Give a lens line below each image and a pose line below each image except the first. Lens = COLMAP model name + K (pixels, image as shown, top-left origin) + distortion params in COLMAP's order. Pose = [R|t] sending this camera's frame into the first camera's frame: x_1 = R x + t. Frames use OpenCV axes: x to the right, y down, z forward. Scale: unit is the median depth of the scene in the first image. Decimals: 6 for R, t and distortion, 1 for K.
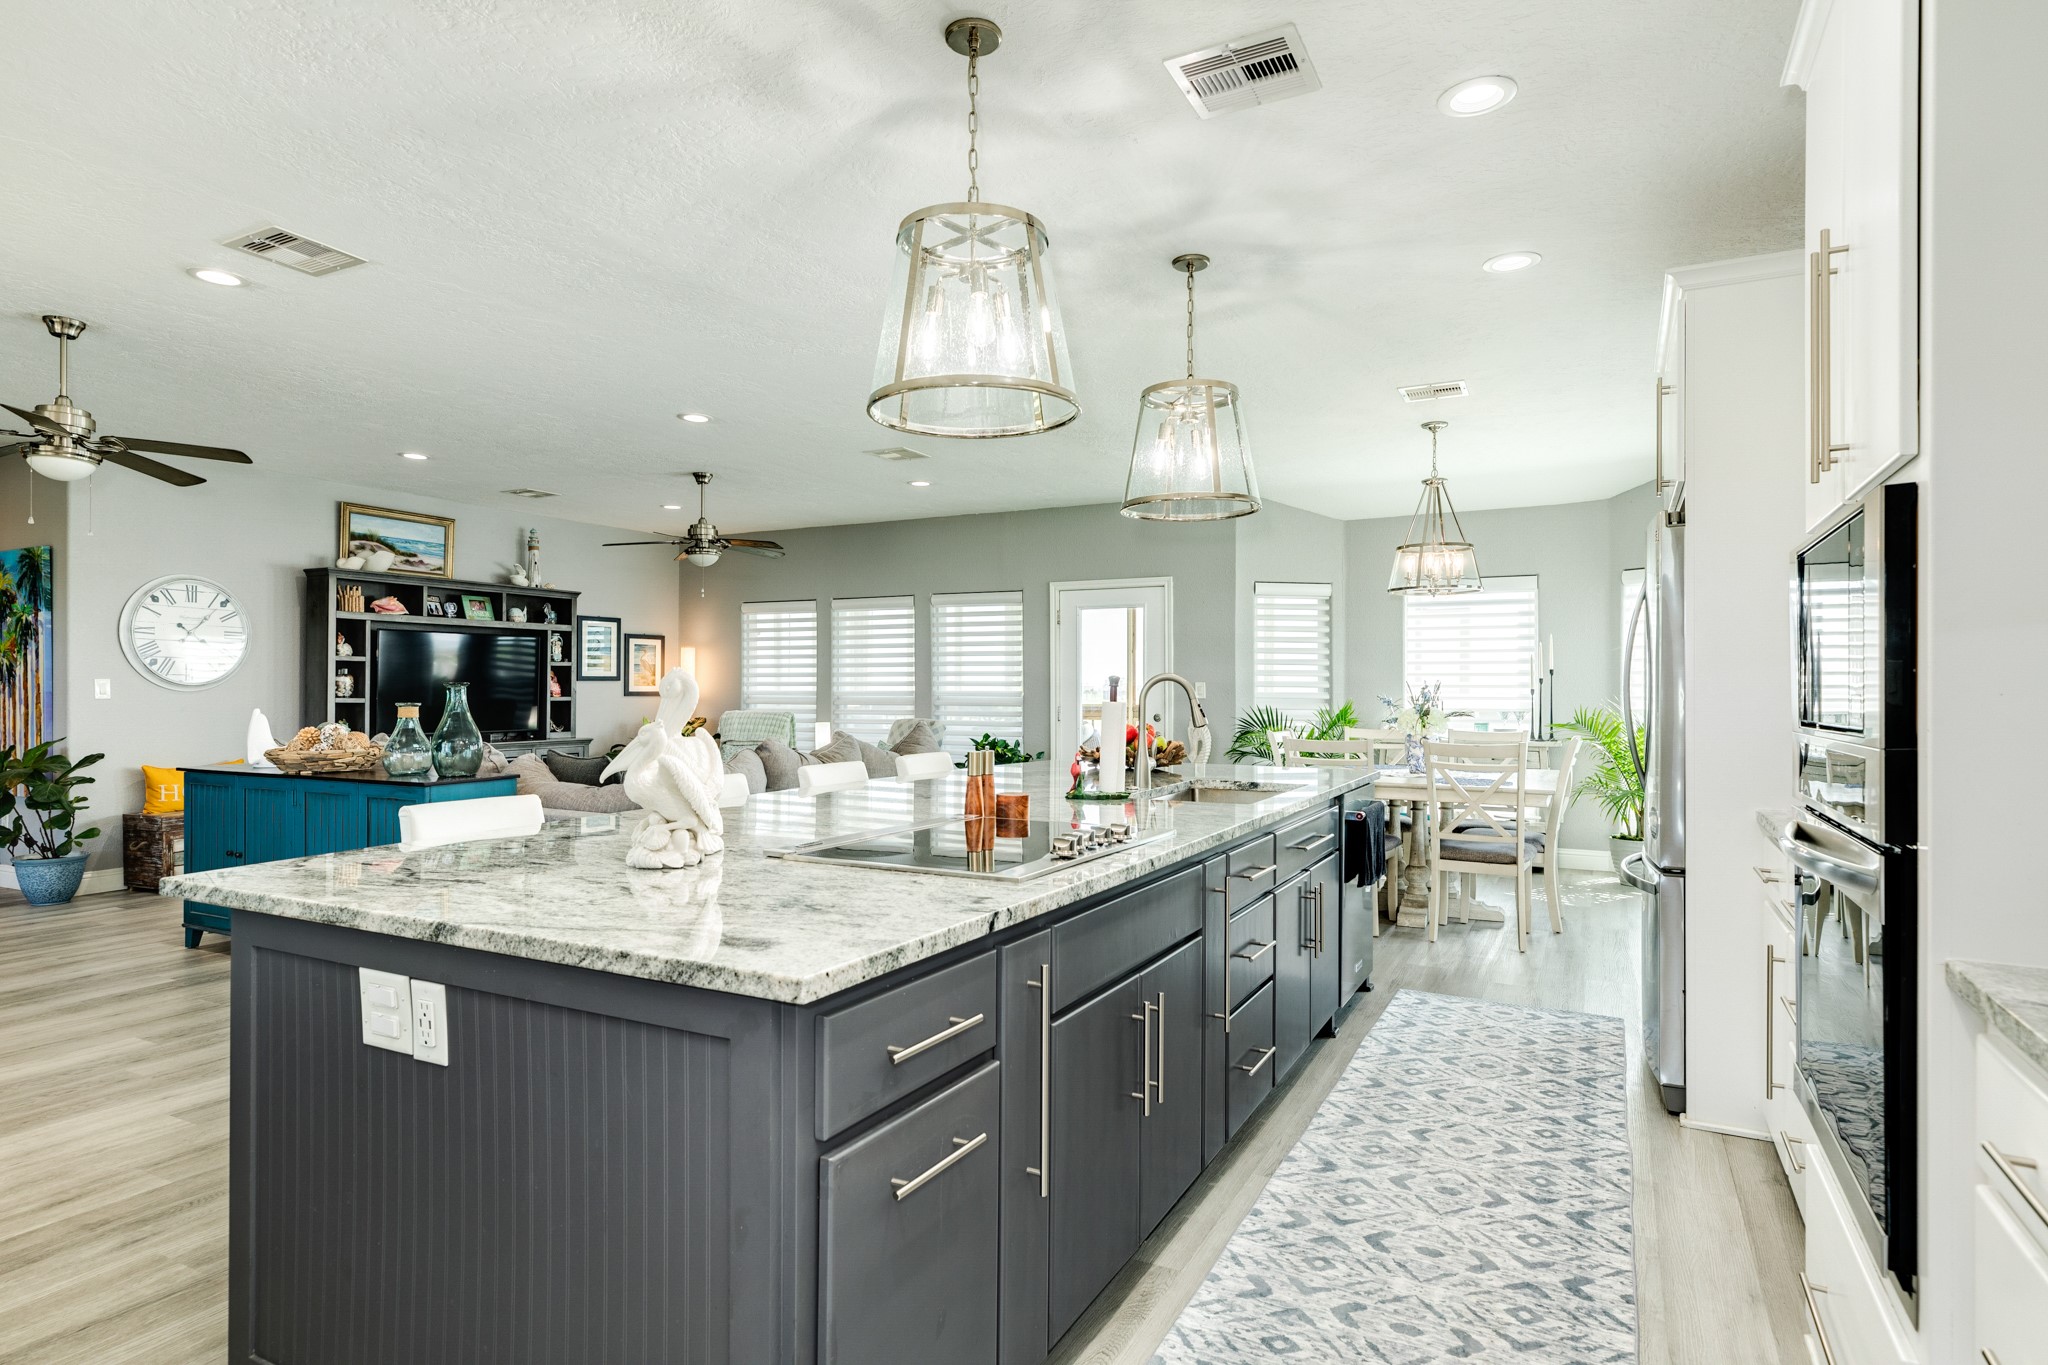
lens RADIAL K [[1100.6, 0, 1017.1], [0, 1100.6, 686.5], [0, 0, 1]] dist [0.003716, 0.002262]
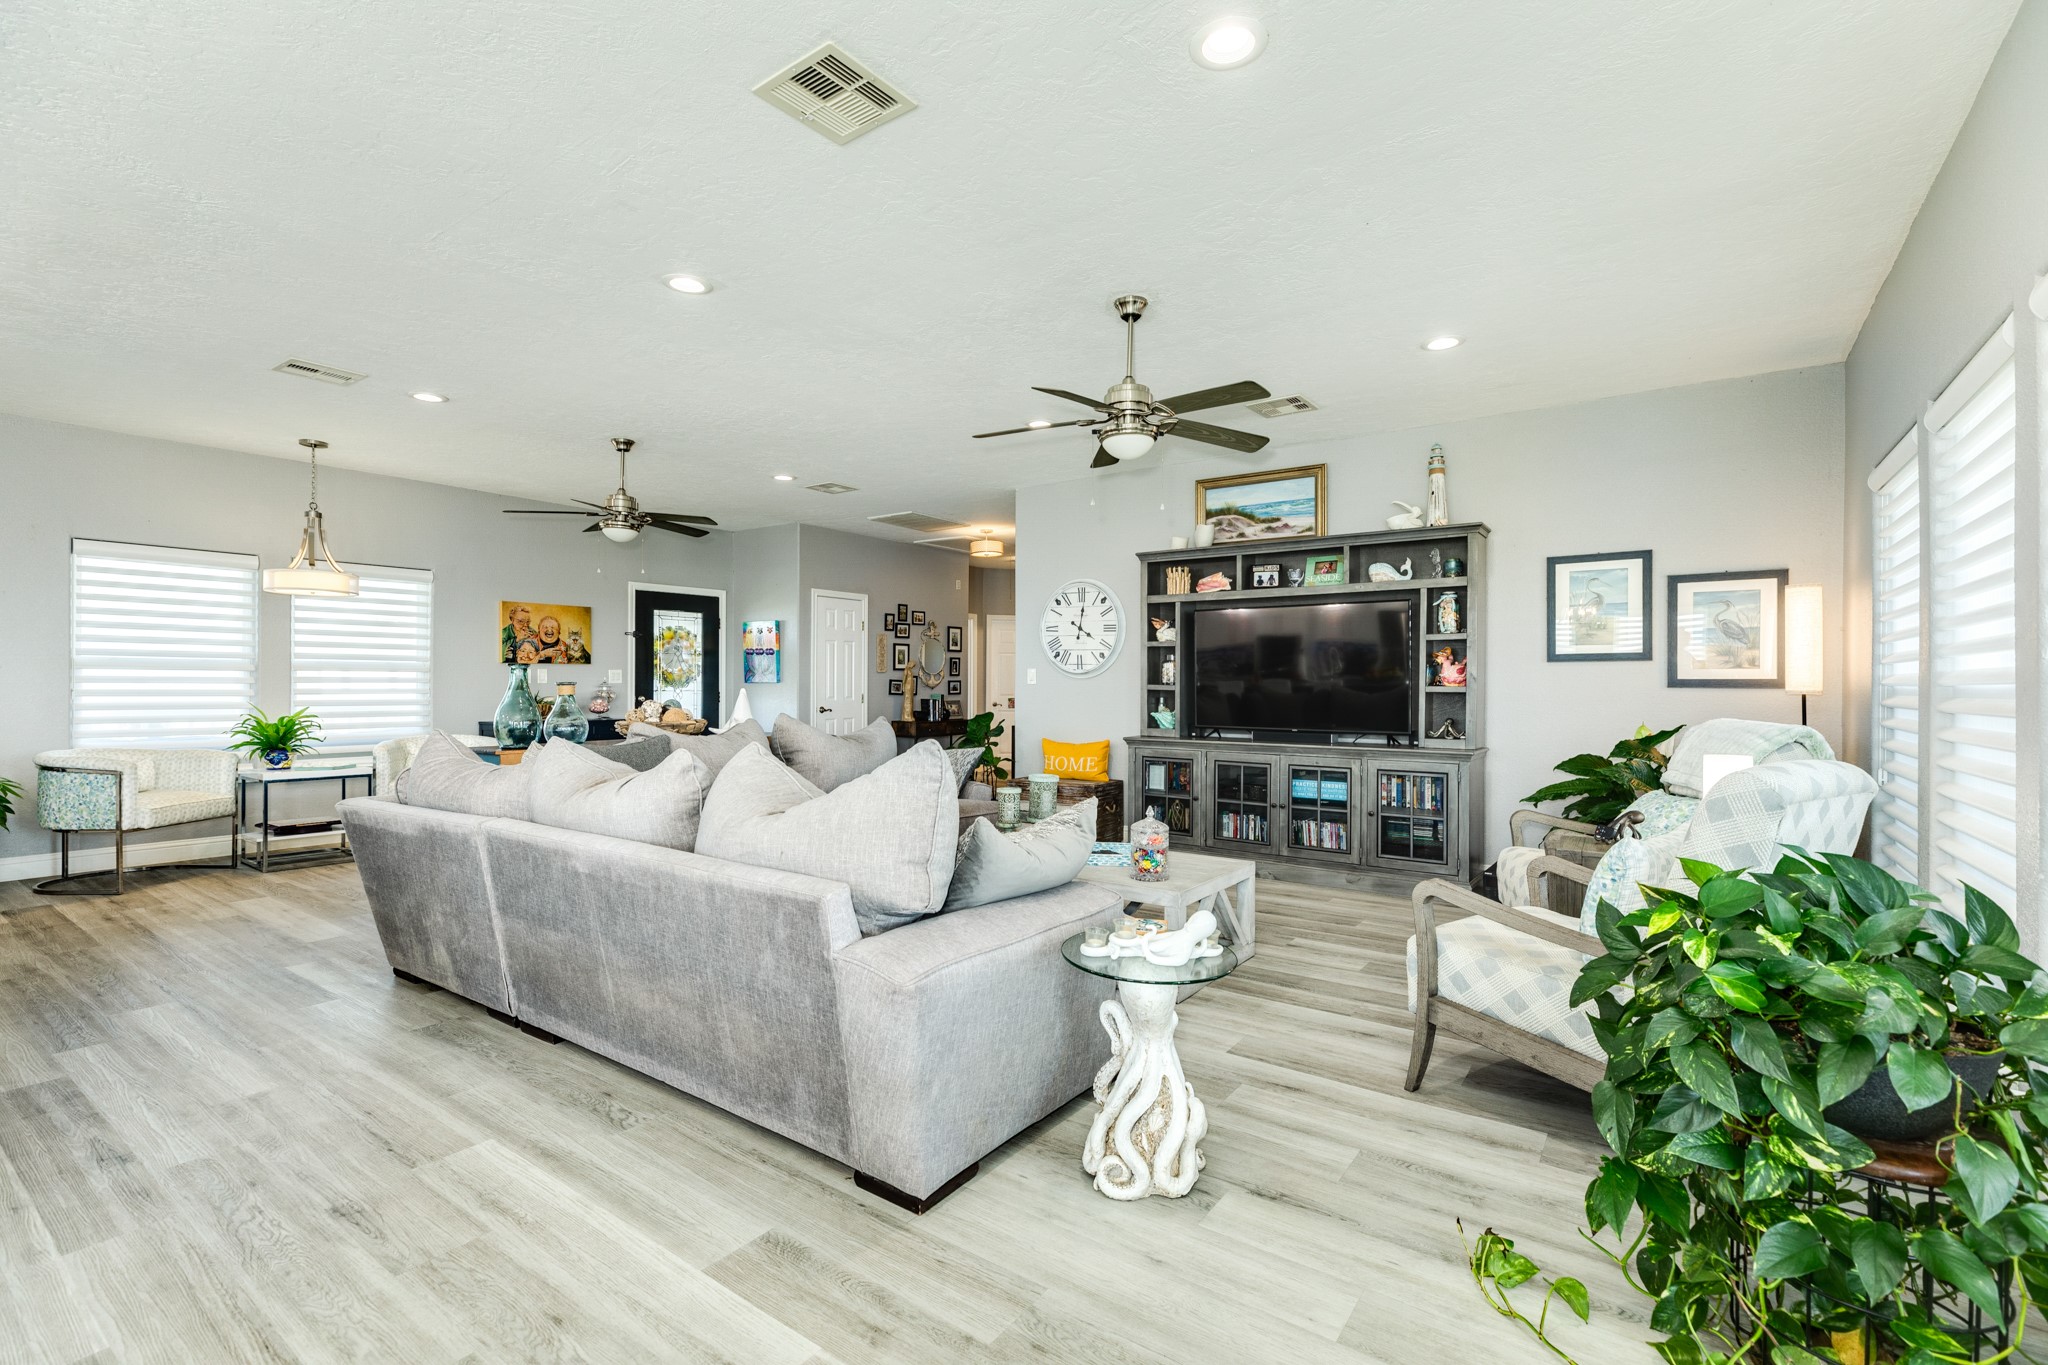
lens RADIAL K [[916.9, 0, 1020.9], [0, 916.9, 680.6], [0, 0, 1]] dist [0.002598, 0.001169]
pose [[-0.140285, -0.004313, -0.990102, 0.188638], [-0.001312, 0.999990, -0.004170, 0.009347], [0.990110, 0.000714, -0.140290, 0.919519]]
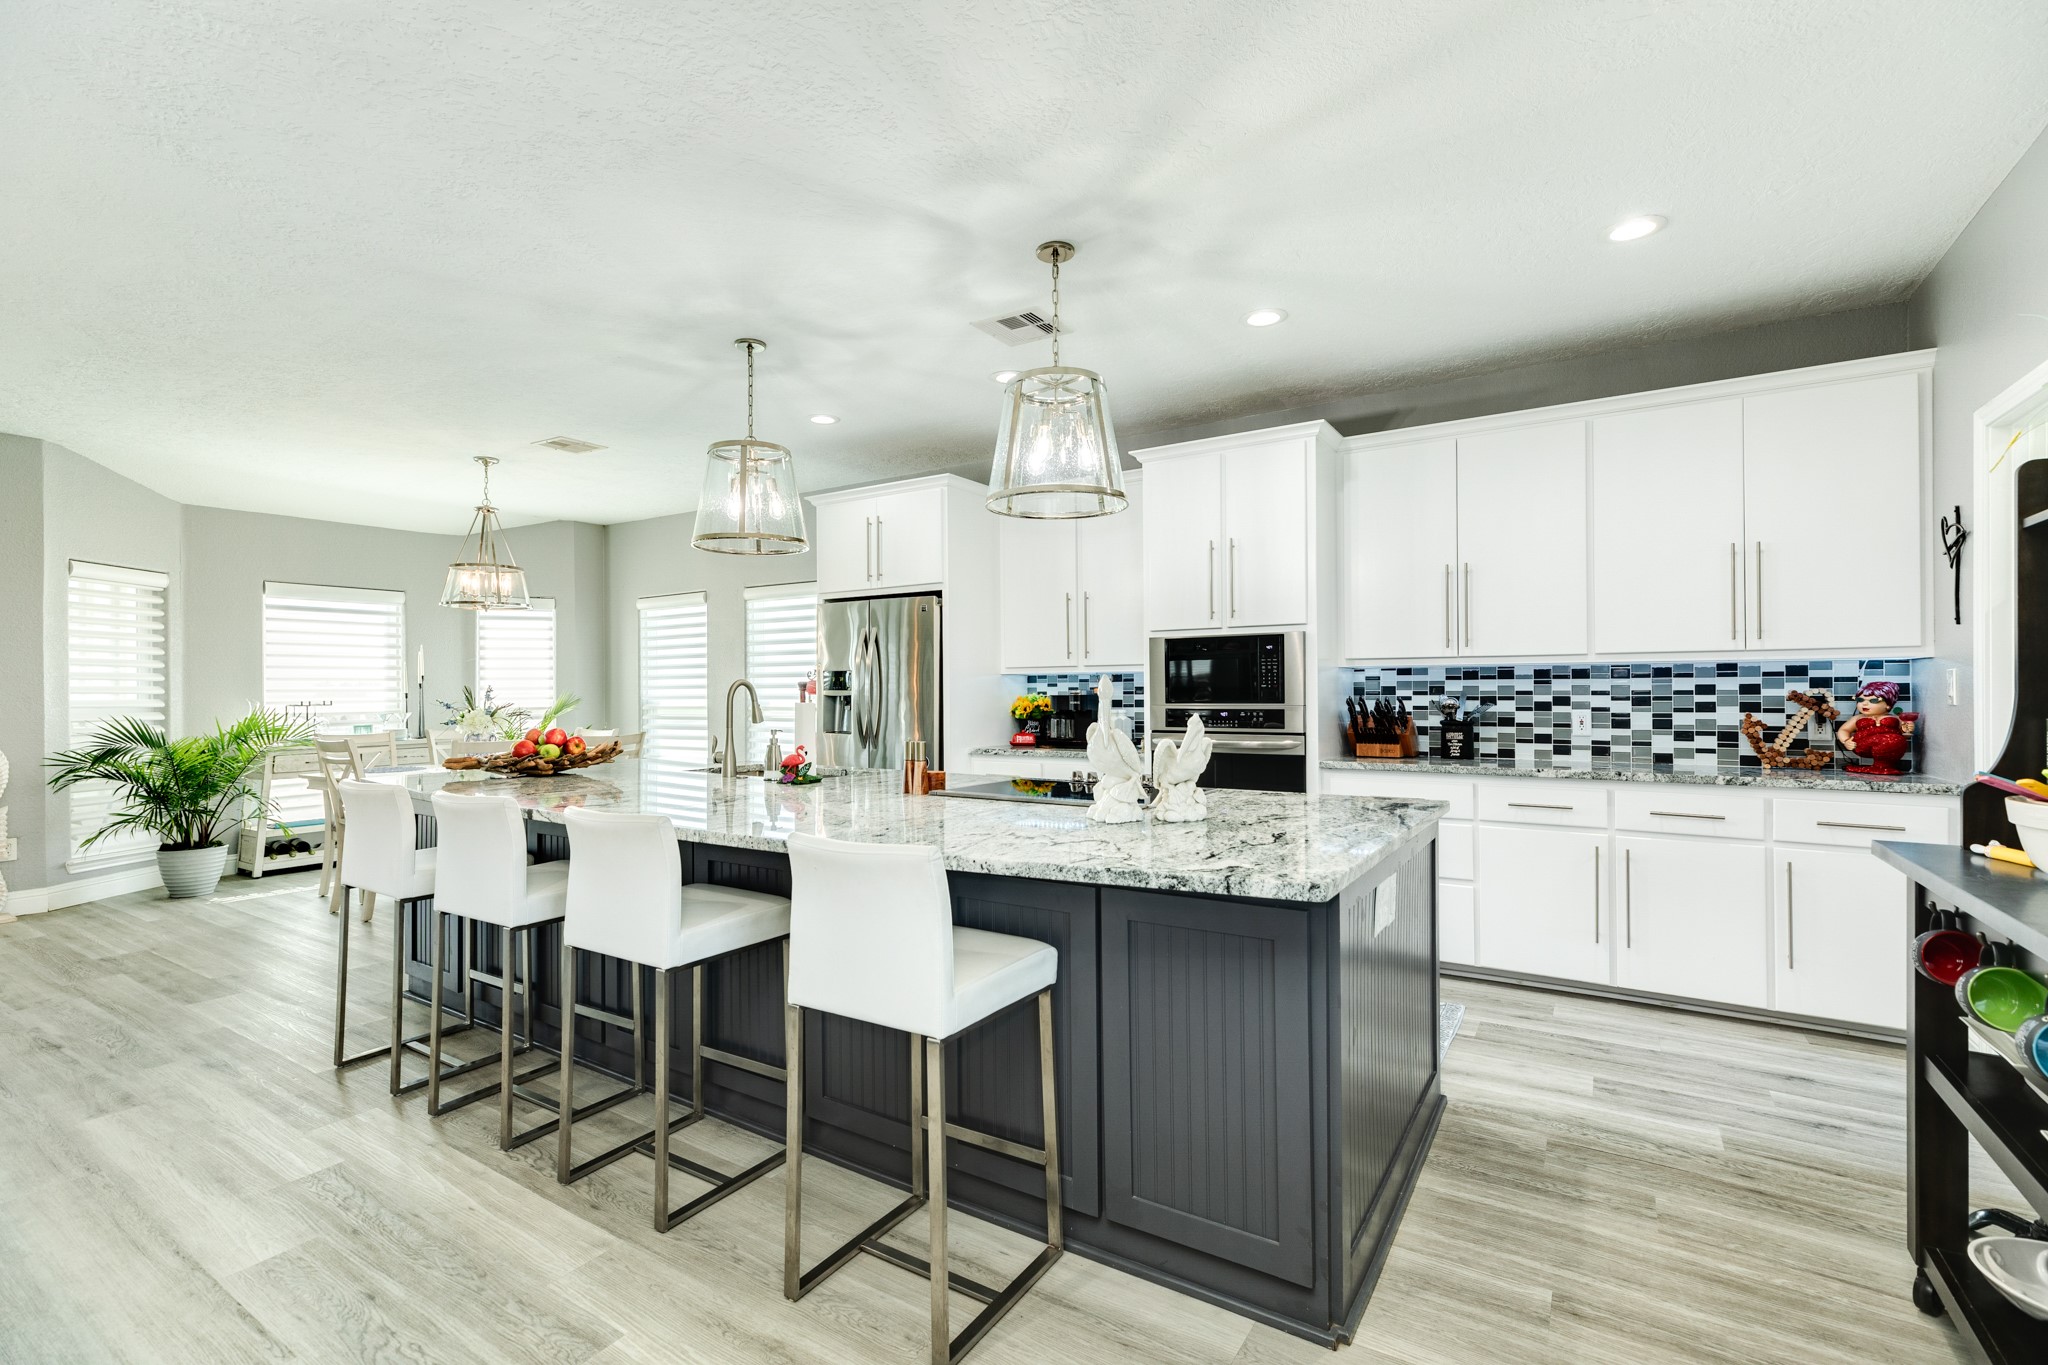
lens RADIAL K [[916.9, 0, 1015.7], [0, 916.9, 678.8], [0, 0, 1]] dist [0.002598, 0.001169]
pose [[0.086556, 0.007245, 0.996221, -0.373207], [0.006325, 0.999949, -0.007822, -0.000970], [-0.996227, 0.006978, 0.086506, 0.277427]]
